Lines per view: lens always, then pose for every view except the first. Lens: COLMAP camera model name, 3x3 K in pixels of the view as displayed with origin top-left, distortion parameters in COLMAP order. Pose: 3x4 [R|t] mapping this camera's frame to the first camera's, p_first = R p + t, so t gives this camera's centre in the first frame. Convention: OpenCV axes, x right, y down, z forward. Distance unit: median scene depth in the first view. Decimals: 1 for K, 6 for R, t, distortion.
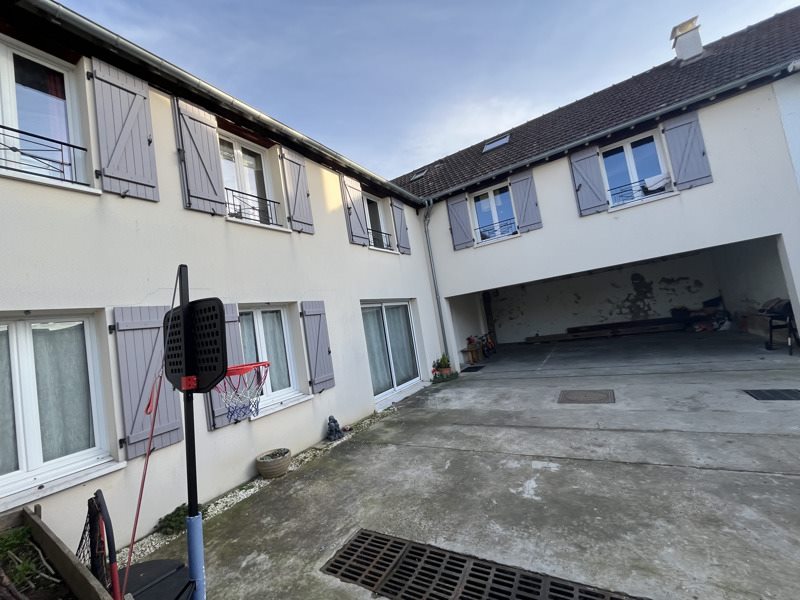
lens RADIAL K [[325.3, 0, 399.2], [0, 325.3, 298.9], [0, 0, 1]] dist [-0.002959, -0.000113]
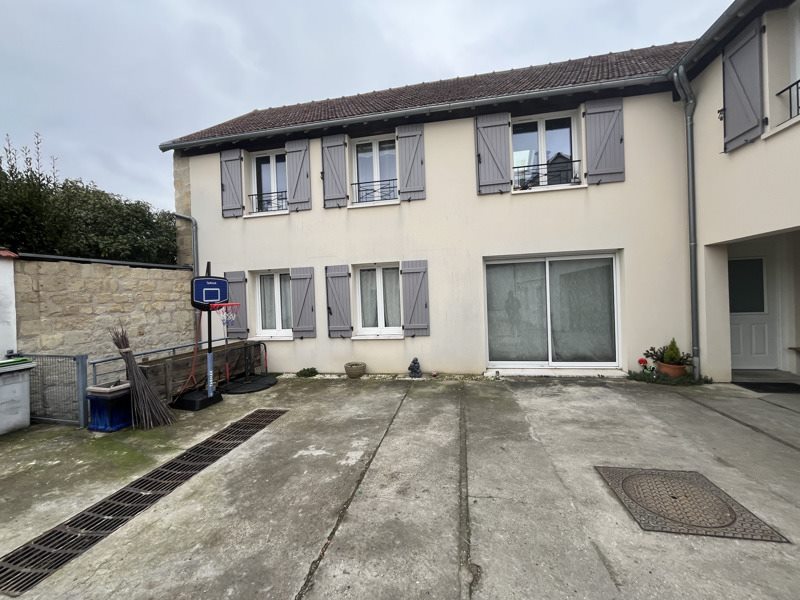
lens RADIAL K [[325.3, 0, 399.2], [0, 325.3, 300.5], [0, 0, 1]] dist [-0.002959, -0.000113]
pose [[0.360235, 0.151029, -0.920555, 1.122191], [0.052225, 0.981995, 0.181546, -0.094138], [0.931398, -0.113475, 0.345862, 0.726894]]
